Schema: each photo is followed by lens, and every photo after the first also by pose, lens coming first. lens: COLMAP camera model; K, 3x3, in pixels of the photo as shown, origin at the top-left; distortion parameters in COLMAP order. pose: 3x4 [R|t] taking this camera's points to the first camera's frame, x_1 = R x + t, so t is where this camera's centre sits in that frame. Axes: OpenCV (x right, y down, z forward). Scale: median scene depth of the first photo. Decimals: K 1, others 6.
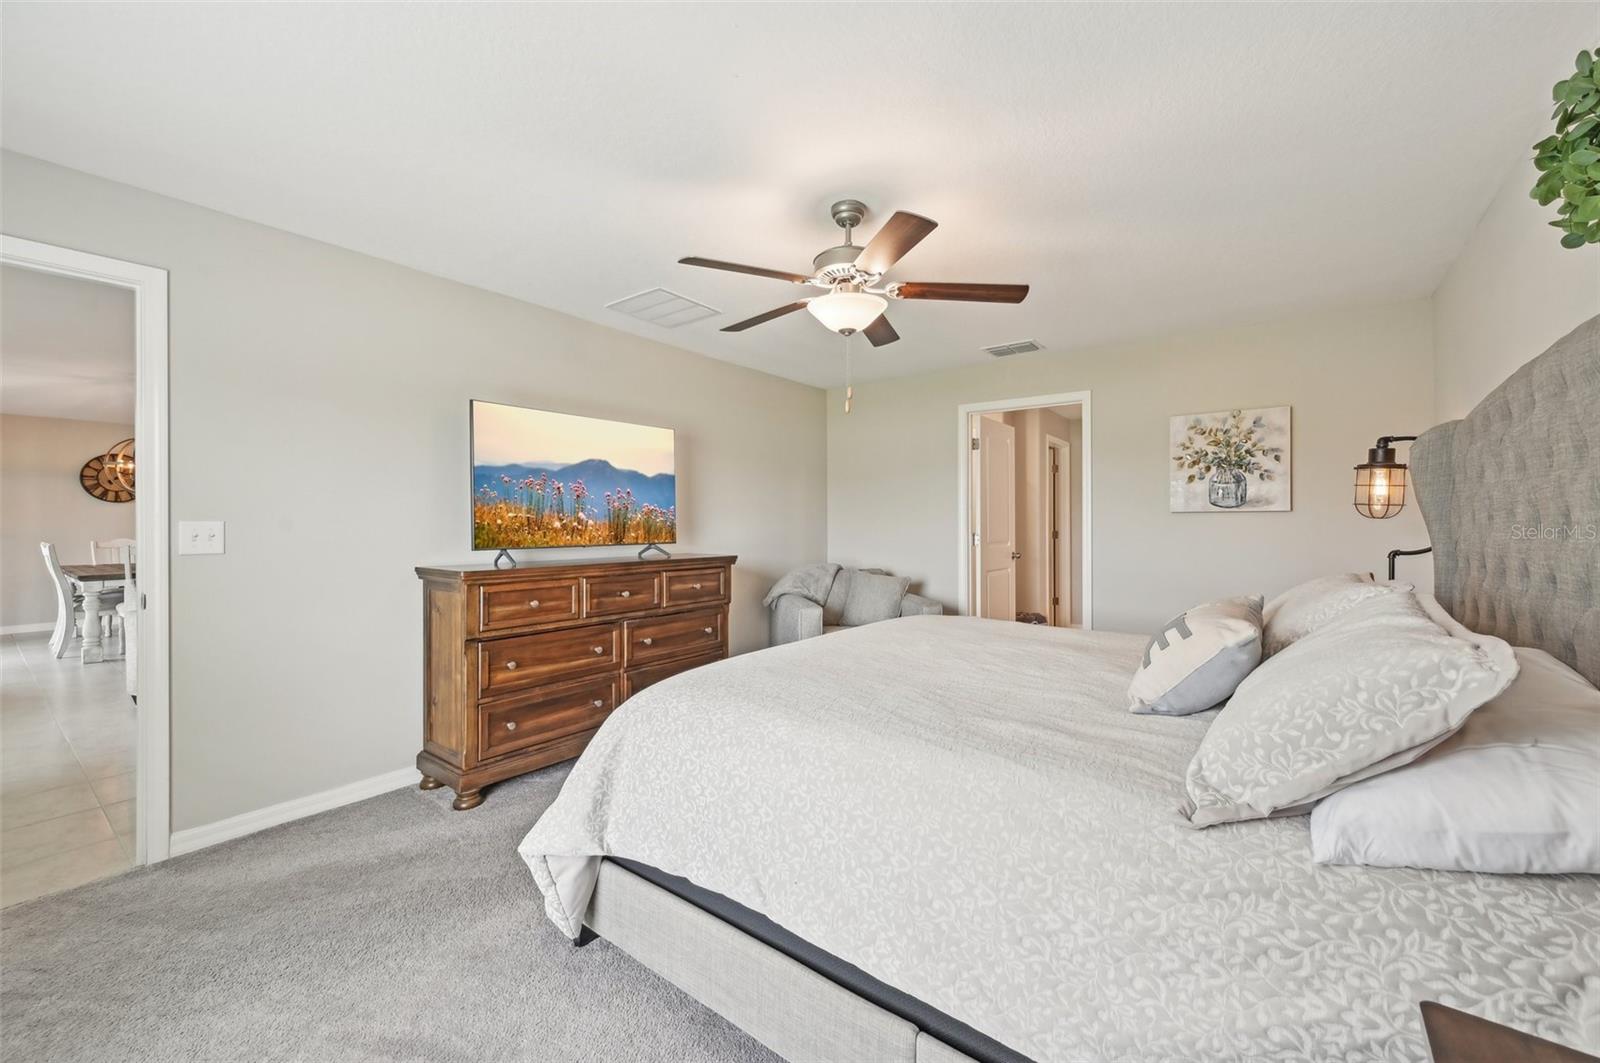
lens RADIAL K [[642.2, 0, 800.6], [0, 642.2, 521.9], [0, 0, 1]] dist [-0.001630, -0.000126]
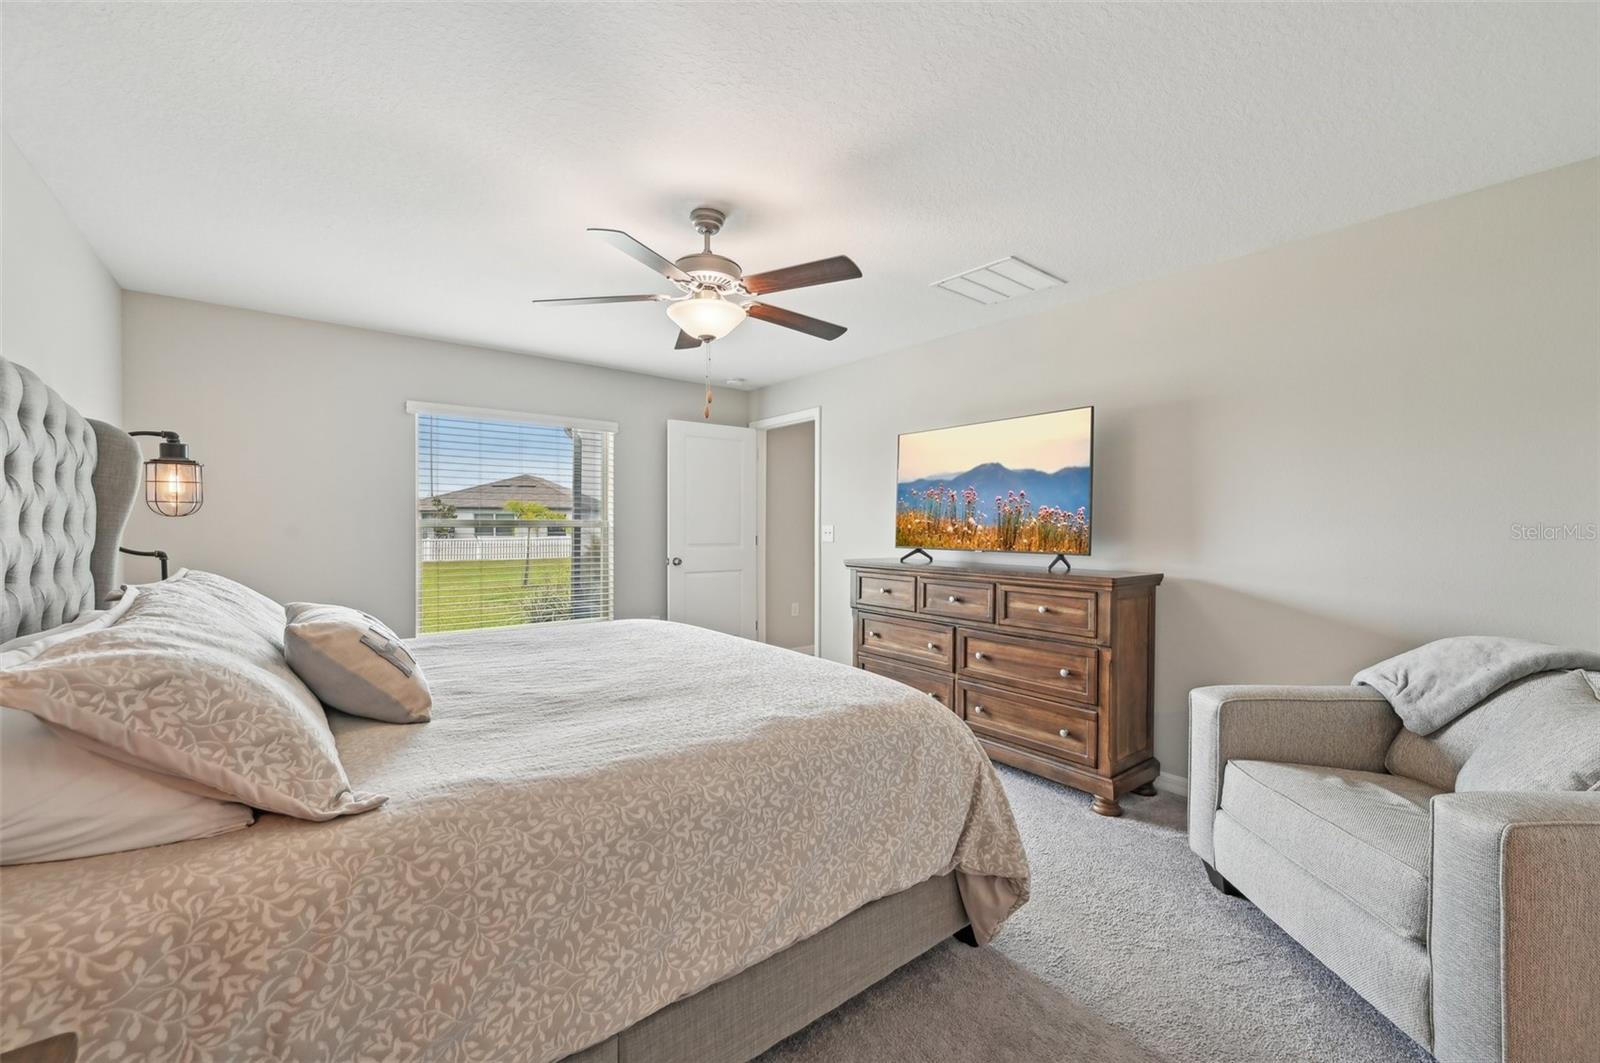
lens RADIAL K [[642.2, 0, 800.4], [0, 642.2, 527.4], [0, 0, 1]] dist [-0.001630, -0.000126]
pose [[-0.238983, 0.000447, -0.971024, 0.729087], [-0.004977, 0.999986, 0.001685, 0.000808], [0.971011, 0.005236, -0.238977, 0.979374]]
